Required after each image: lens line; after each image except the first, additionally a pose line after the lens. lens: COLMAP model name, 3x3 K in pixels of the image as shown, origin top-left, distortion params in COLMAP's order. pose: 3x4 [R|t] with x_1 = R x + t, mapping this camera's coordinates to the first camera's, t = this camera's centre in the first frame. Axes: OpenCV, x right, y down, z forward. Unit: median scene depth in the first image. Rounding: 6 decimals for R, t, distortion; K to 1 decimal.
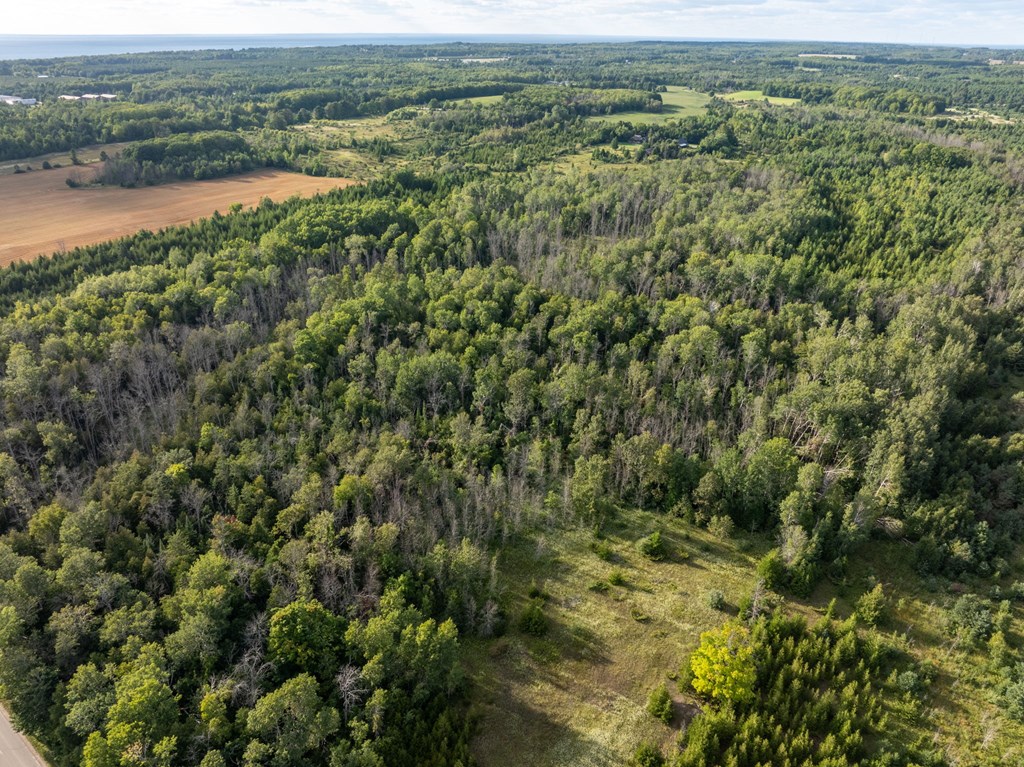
lens RADIAL K [[716.9, 0, 515.0], [0, 716.9, 380.0], [0, 0, 1]] dist [-0.054704, 0.027119]
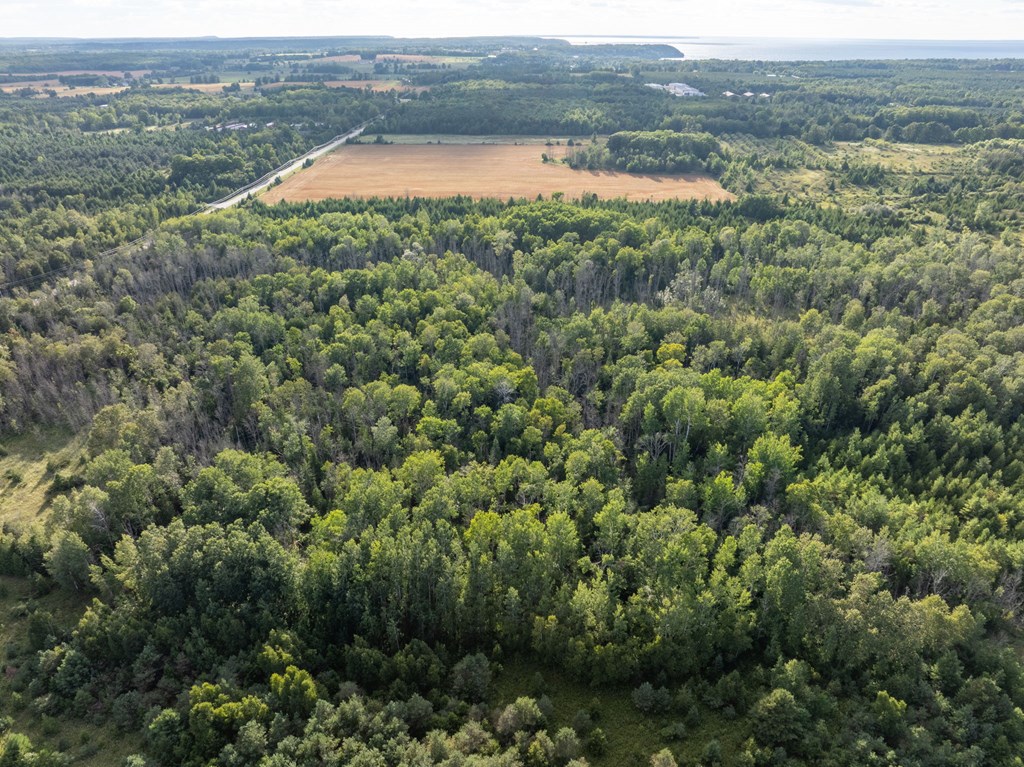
lens RADIAL K [[716.9, 0, 512.6], [0, 716.9, 384.7], [0, 0, 1]] dist [-0.054704, 0.027119]
pose [[0.529198, 0.371866, -0.762670, 1.037116], [-0.372659, 0.909377, 0.184819, -0.298661], [0.762283, 0.186409, 0.619820, 0.599307]]
